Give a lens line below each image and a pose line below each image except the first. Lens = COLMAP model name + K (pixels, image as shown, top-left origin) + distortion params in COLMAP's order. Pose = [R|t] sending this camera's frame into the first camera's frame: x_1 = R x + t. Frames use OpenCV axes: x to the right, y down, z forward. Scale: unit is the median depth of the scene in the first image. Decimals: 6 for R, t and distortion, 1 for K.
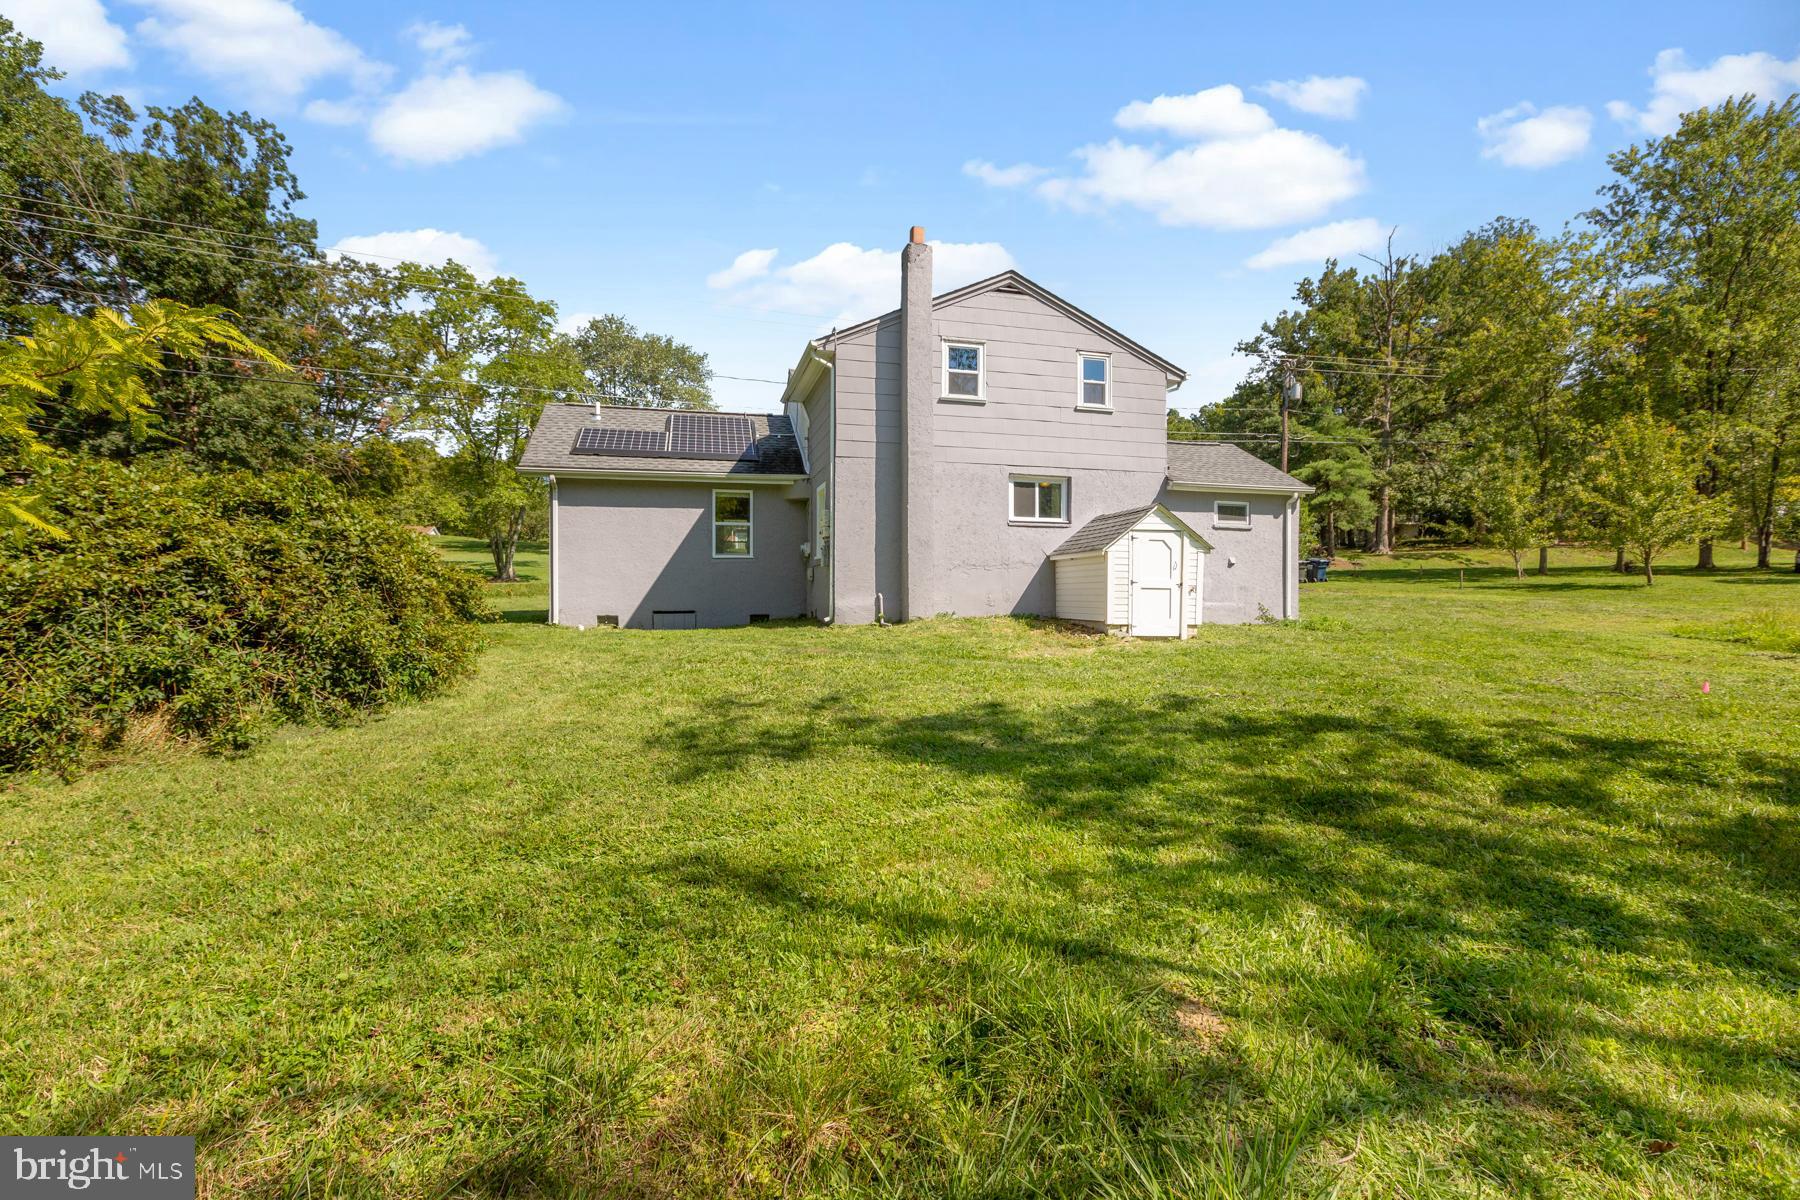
lens RADIAL K [[810.3, 0, 905.1], [0, 810.3, 602.7], [0, 0, 1]] dist [0.003403, 0.001200]
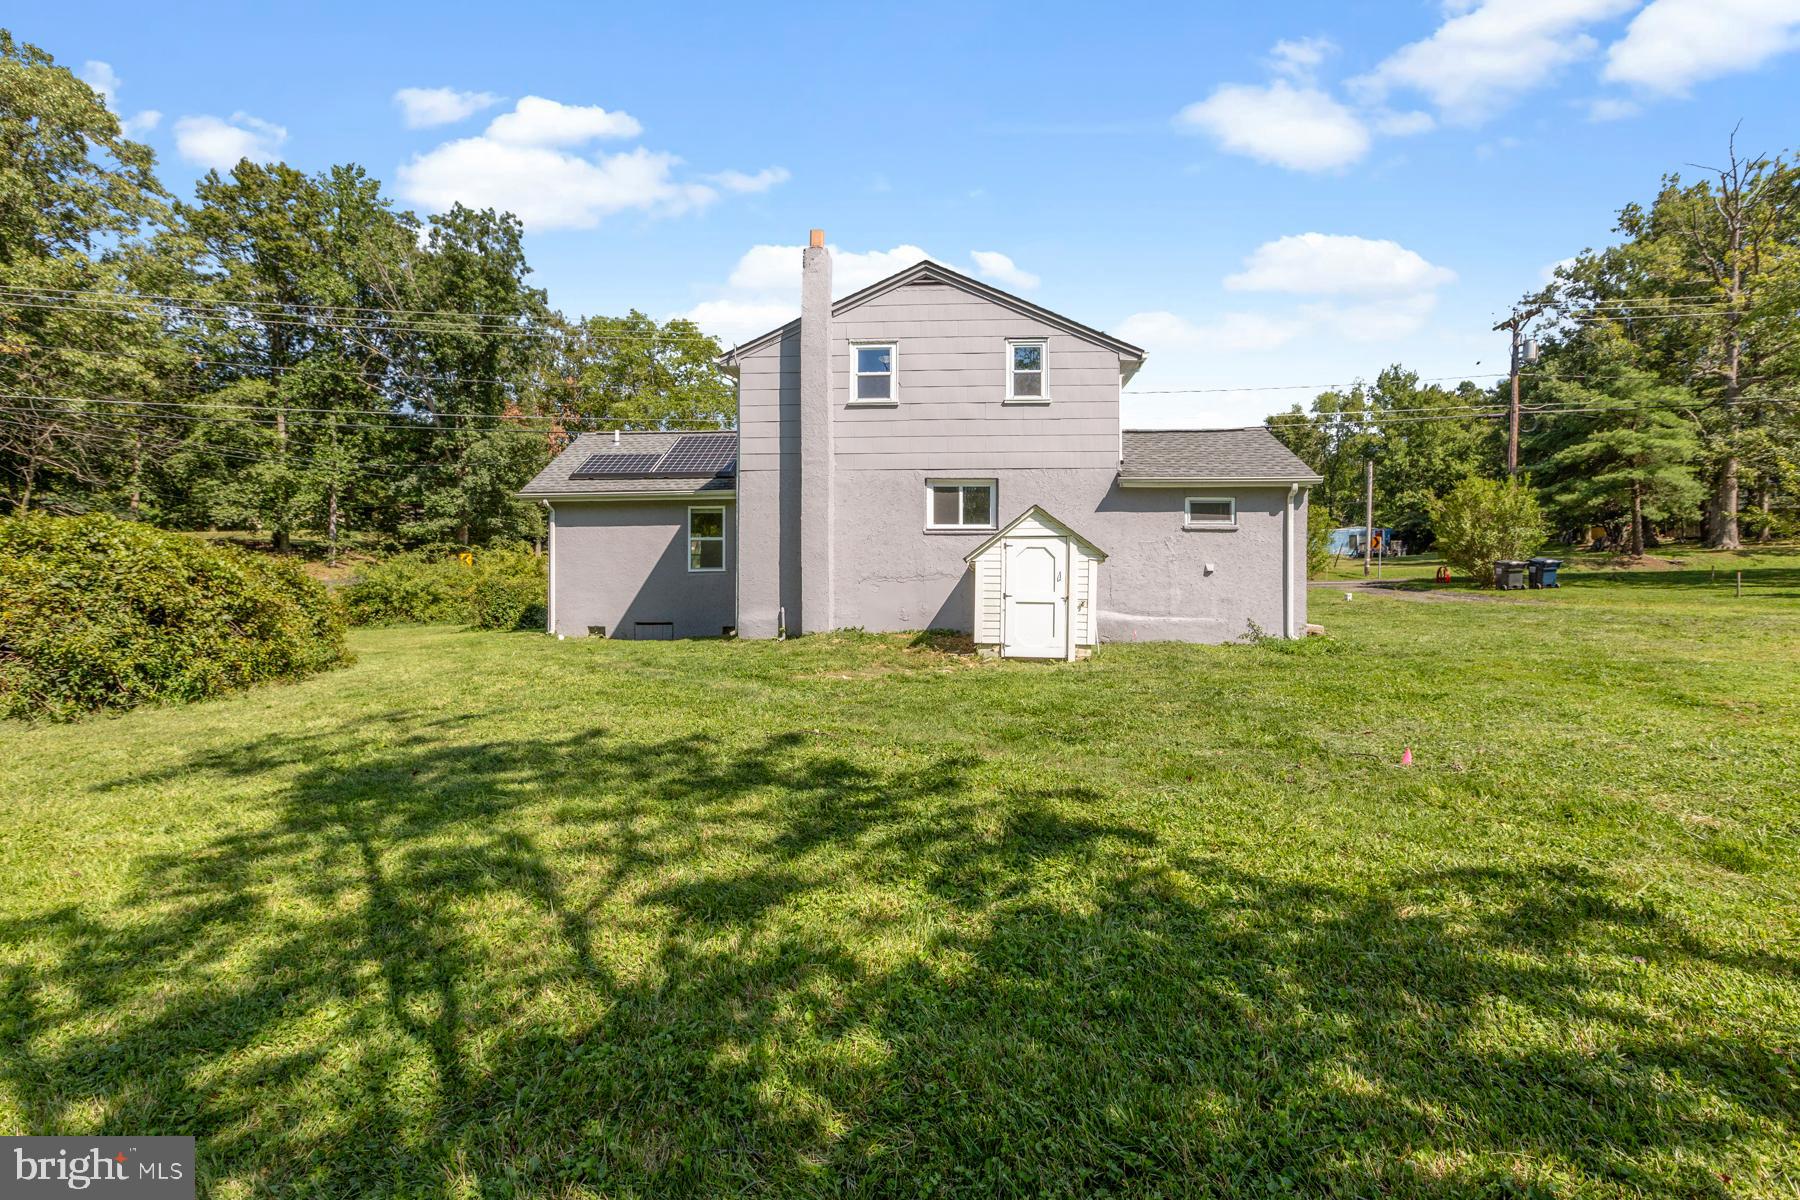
lens RADIAL K [[810.3, 0, 905.1], [0, 810.3, 602.7], [0, 0, 1]] dist [0.003403, 0.001200]
pose [[0.947629, -0.000107, -0.319372, 0.381824], [-0.002162, 0.999975, -0.006748, -0.009667], [0.319365, 0.007085, 0.947605, 0.105073]]
